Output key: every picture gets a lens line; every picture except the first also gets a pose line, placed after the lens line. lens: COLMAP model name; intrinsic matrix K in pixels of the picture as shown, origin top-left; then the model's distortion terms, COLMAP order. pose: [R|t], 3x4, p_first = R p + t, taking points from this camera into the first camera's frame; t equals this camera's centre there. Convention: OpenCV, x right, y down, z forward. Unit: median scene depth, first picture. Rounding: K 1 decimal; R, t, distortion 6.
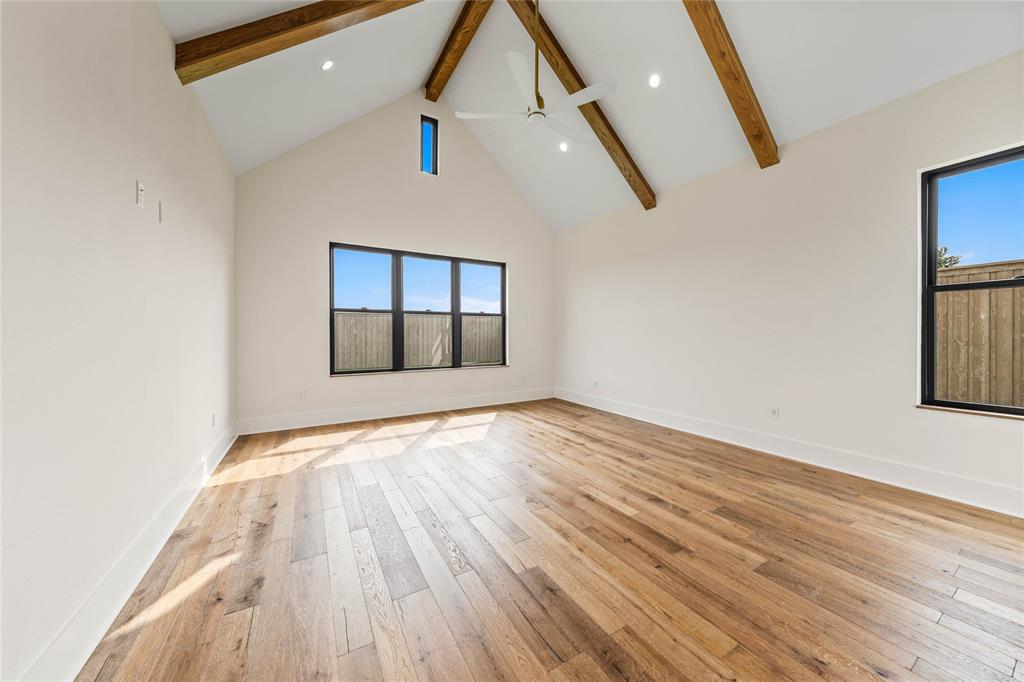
lens RADIAL K [[347.8, 0, 510.2], [0, 347.8, 338.0], [0, 0, 1]] dist [-0.004267, 0.000688]
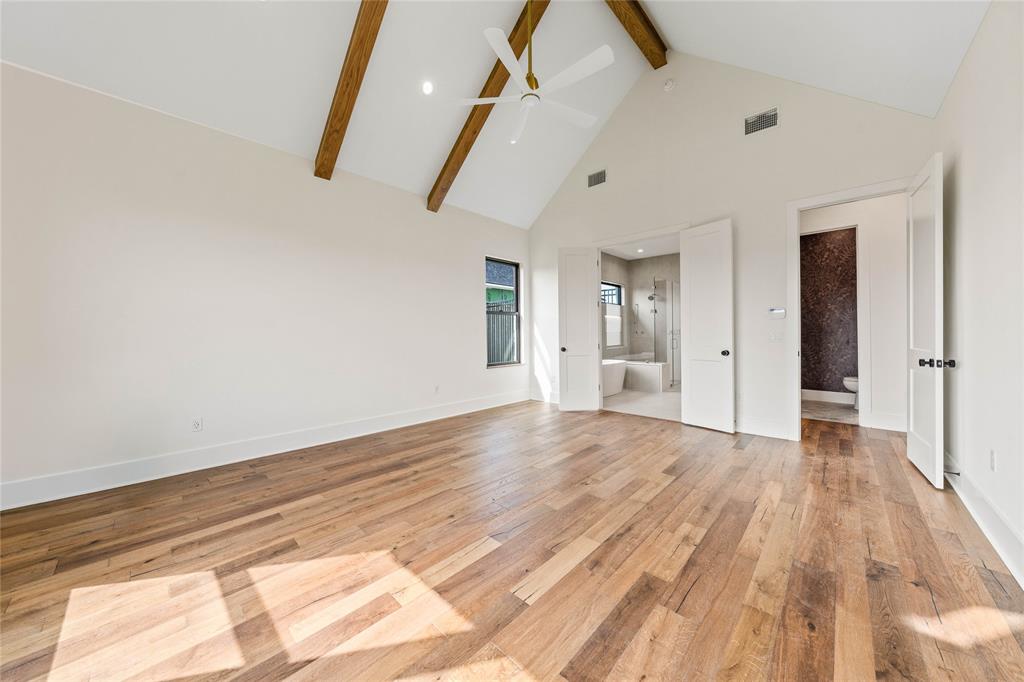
lens RADIAL K [[347.8, 0, 515.0], [0, 347.8, 335.1], [0, 0, 1]] dist [-0.004267, 0.000688]
pose [[-0.286262, 0.000926, 0.958151, -0.634588], [0.011905, 0.999926, 0.002590, -0.004938], [-0.958078, 0.012148, -0.286251, 1.035404]]
